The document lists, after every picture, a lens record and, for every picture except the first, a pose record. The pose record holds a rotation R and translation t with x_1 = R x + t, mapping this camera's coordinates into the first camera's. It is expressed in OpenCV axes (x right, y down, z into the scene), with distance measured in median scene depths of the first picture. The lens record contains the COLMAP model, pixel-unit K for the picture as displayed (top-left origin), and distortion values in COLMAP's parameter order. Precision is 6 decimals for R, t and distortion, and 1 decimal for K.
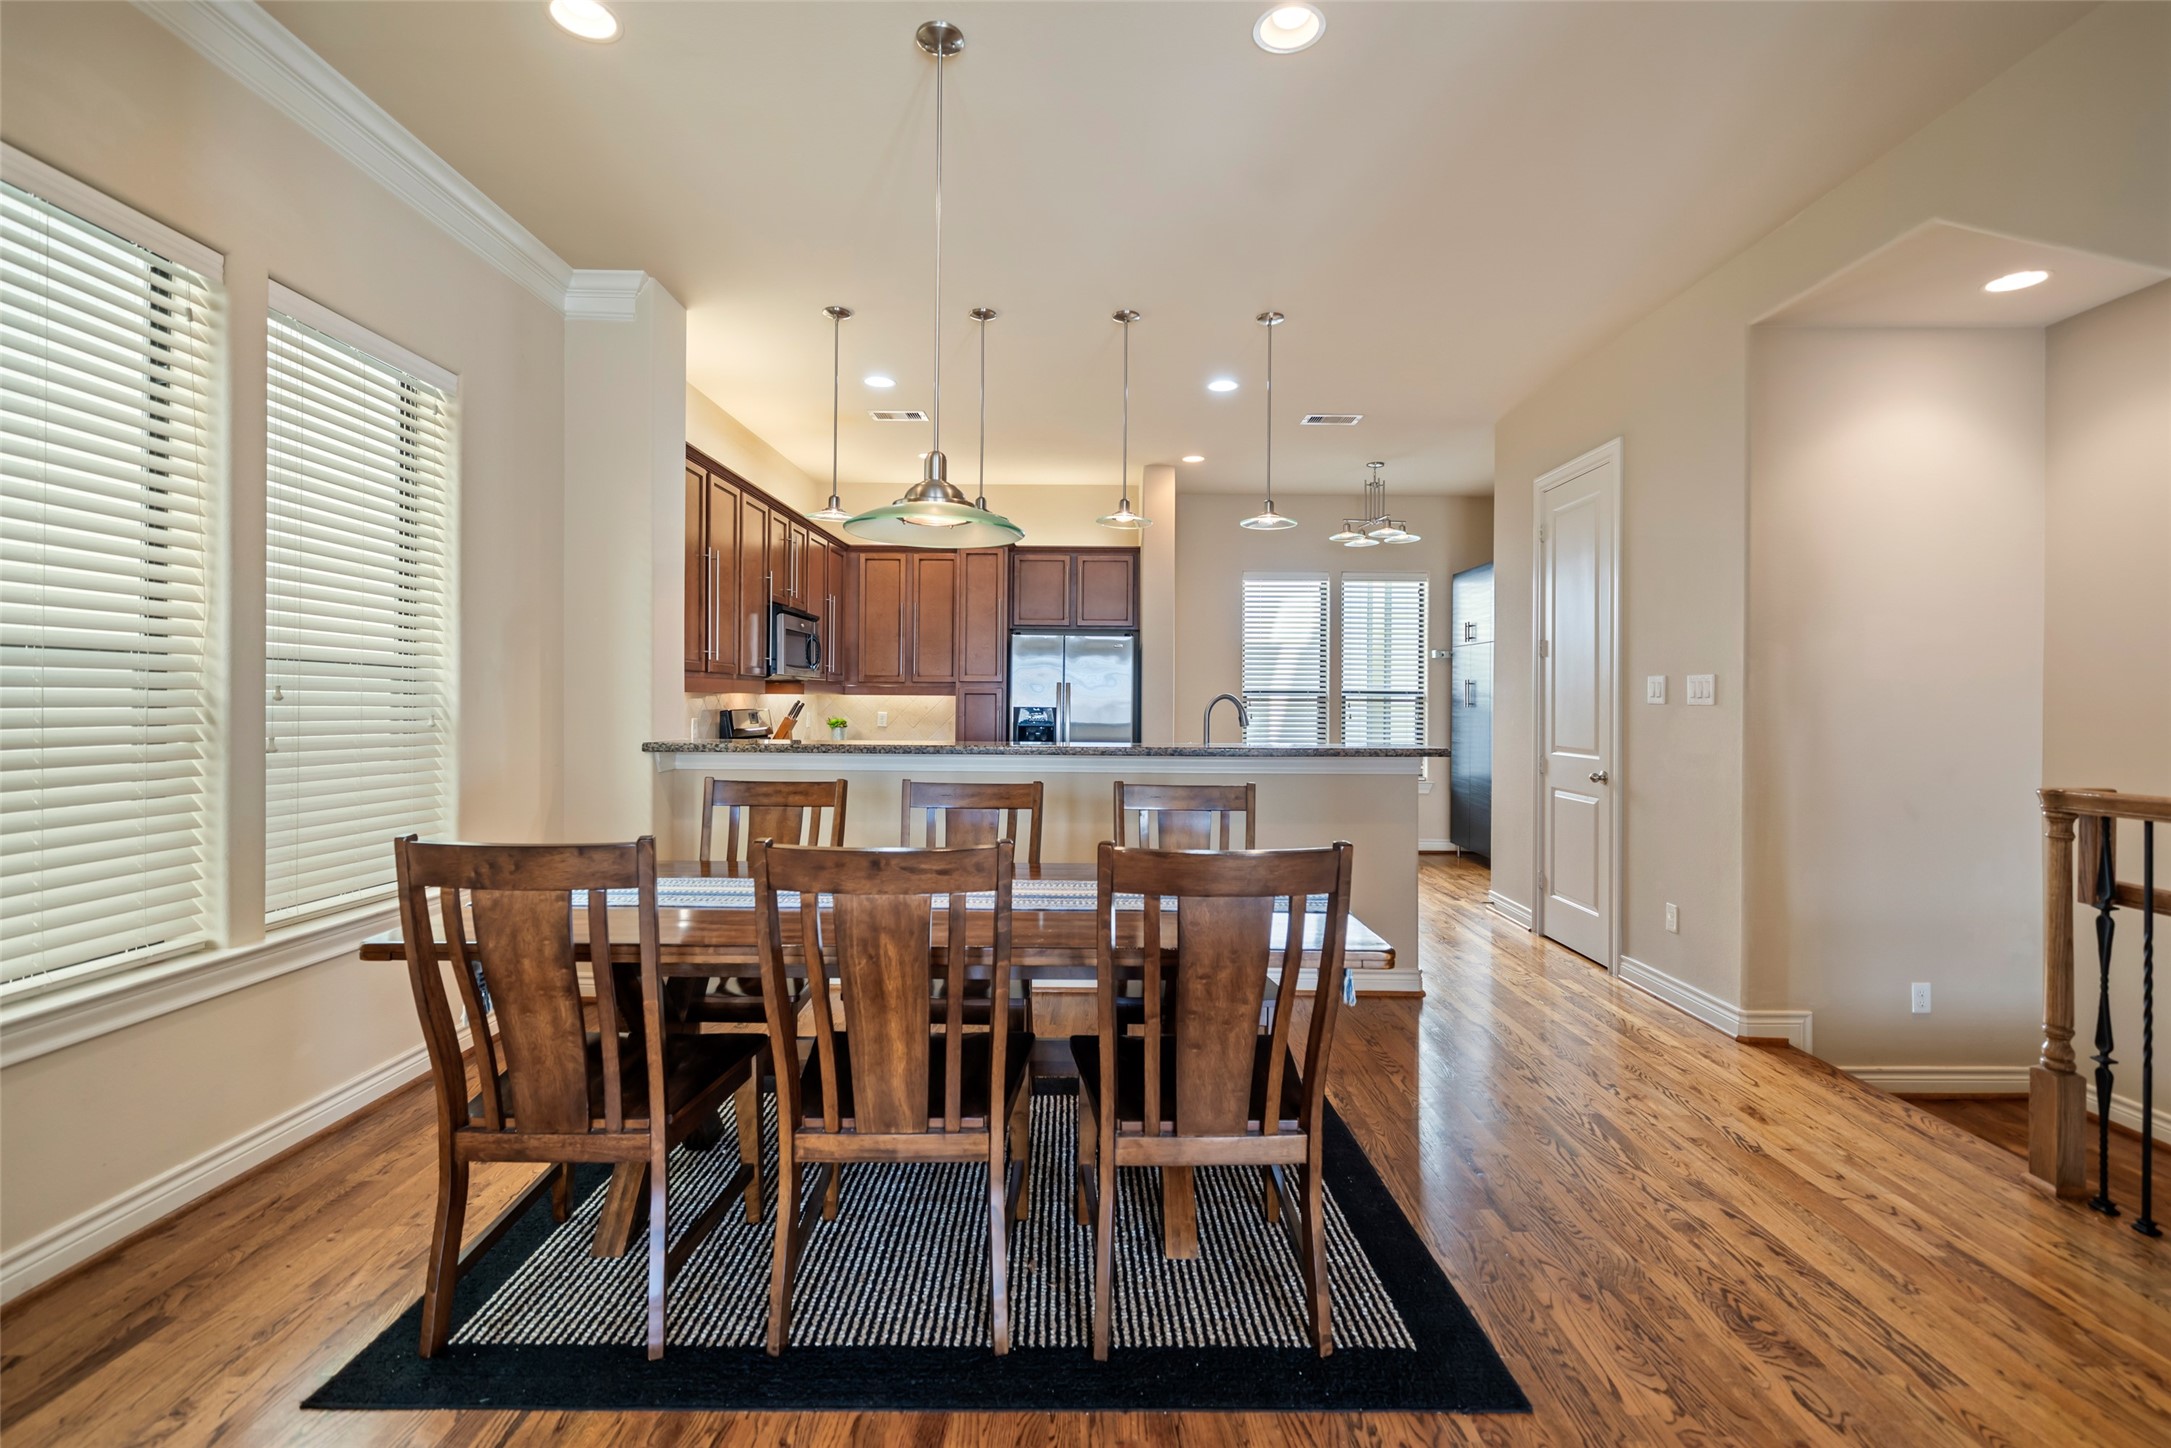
lens RADIAL K [[973.9, 0, 1080.2], [0, 973.9, 705.8], [0, 0, 1]] dist [0.001371, 0.000241]
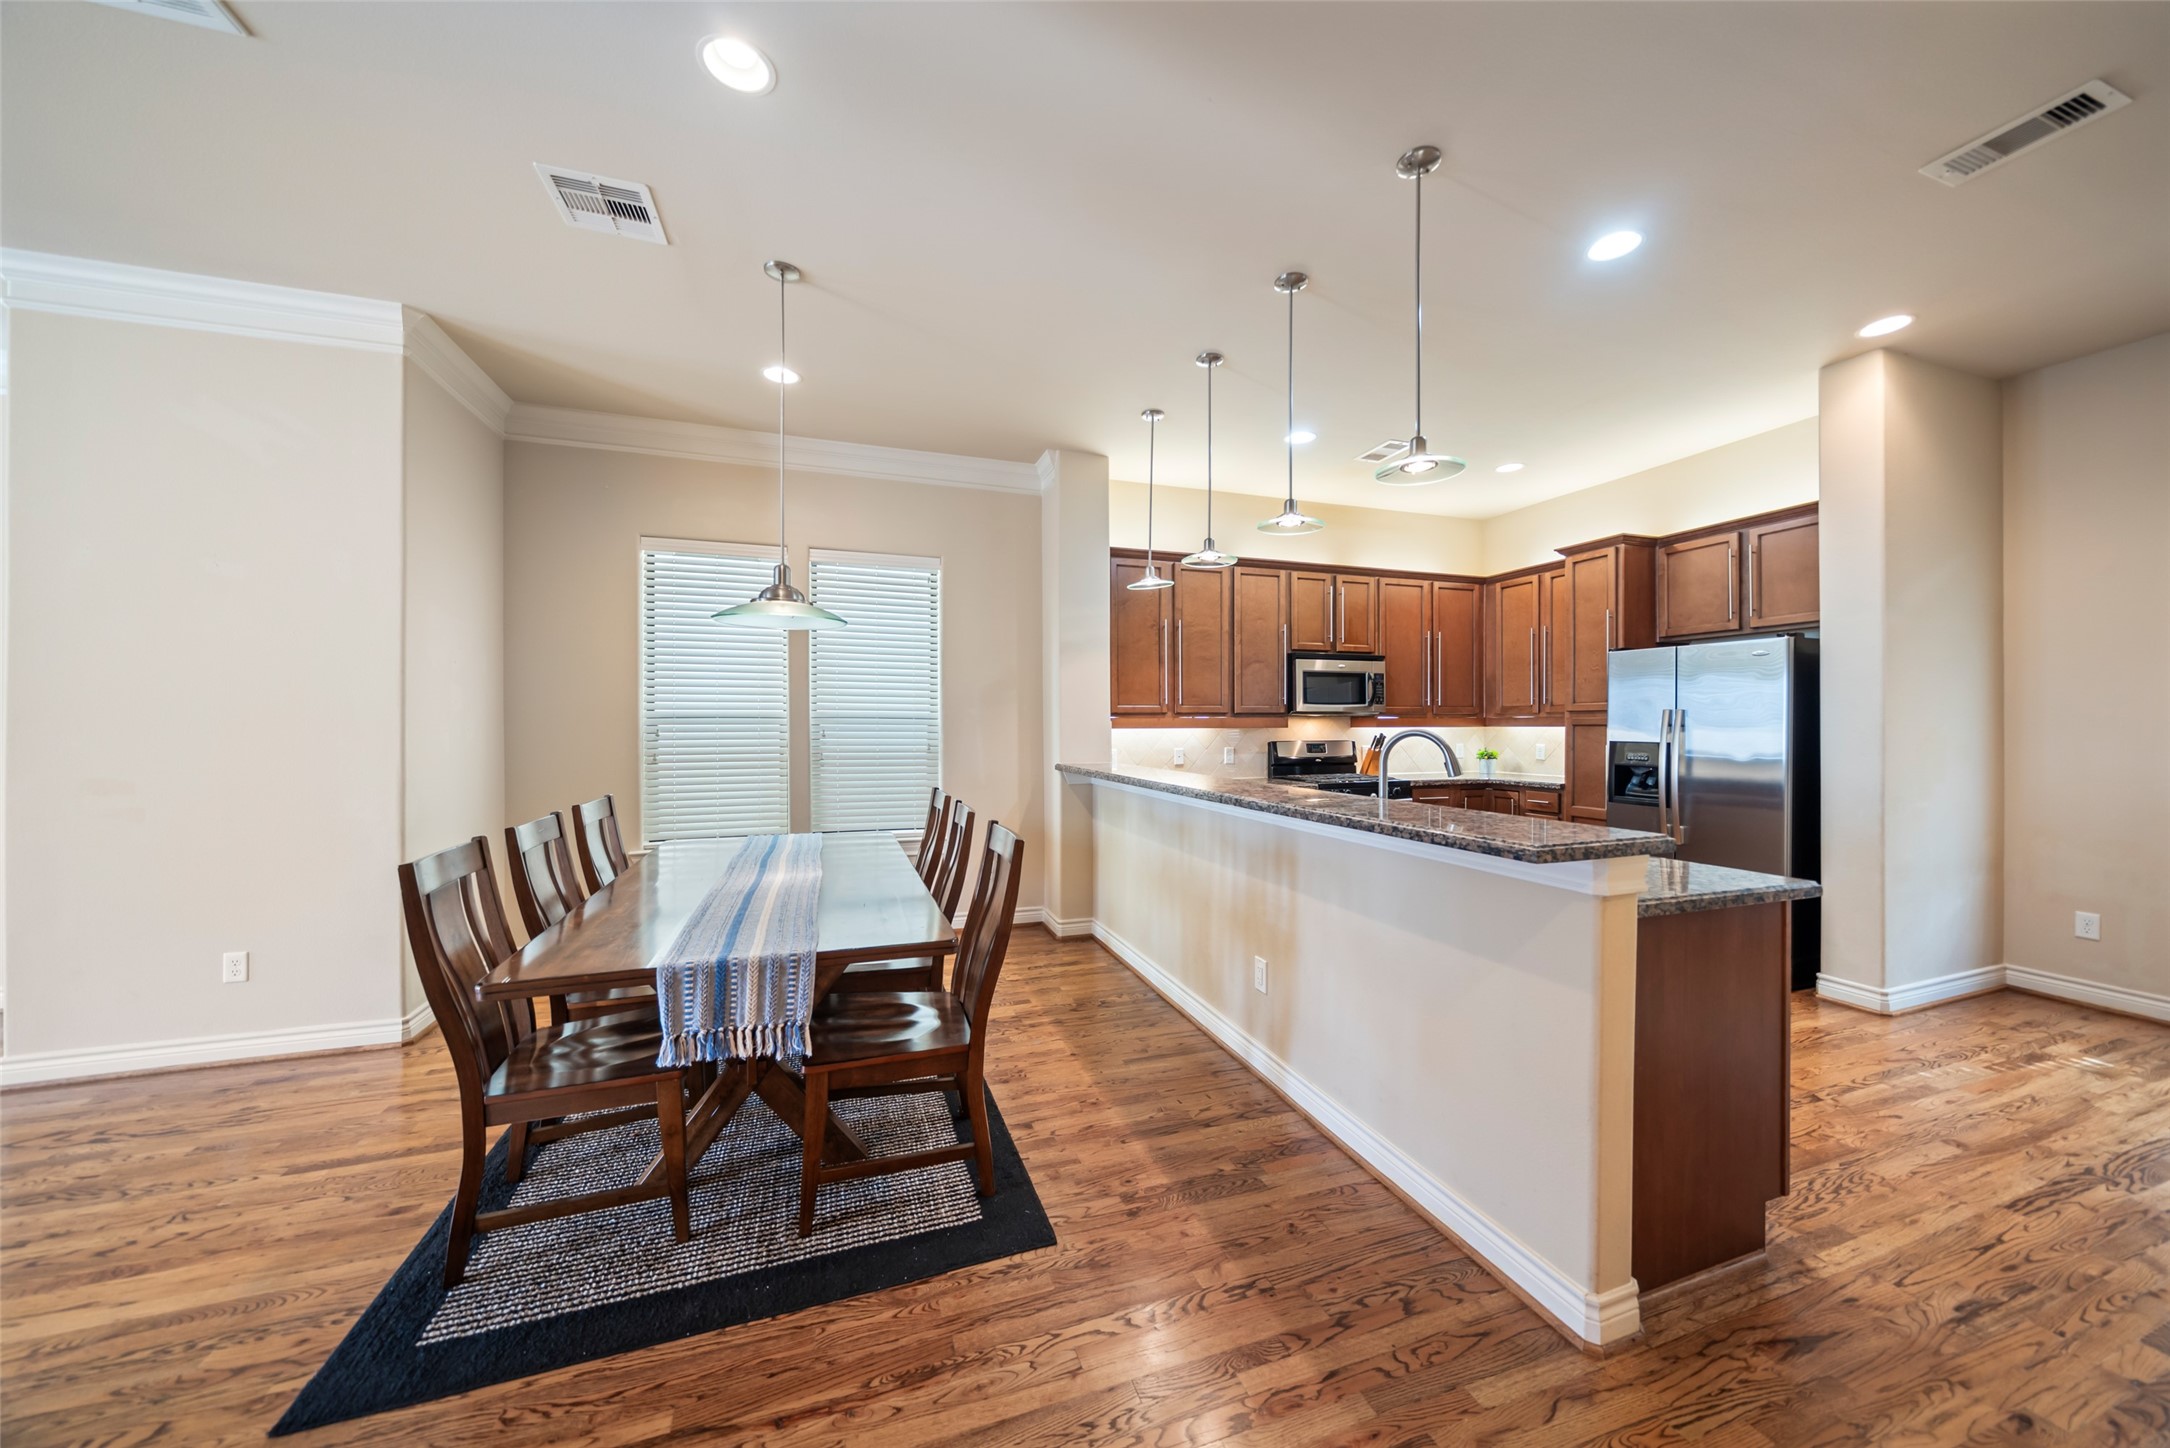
lens RADIAL K [[756.9, 0, 1090.0], [0, 756.9, 727.8], [0, 0, 1]] dist [0.000052, -0.000024]
pose [[0.329322, 0.001914, -0.944216, 0.384792], [-0.006829, 0.999977, -0.000355, -0.007782], [0.944193, 0.006565, 0.329327, 0.396559]]
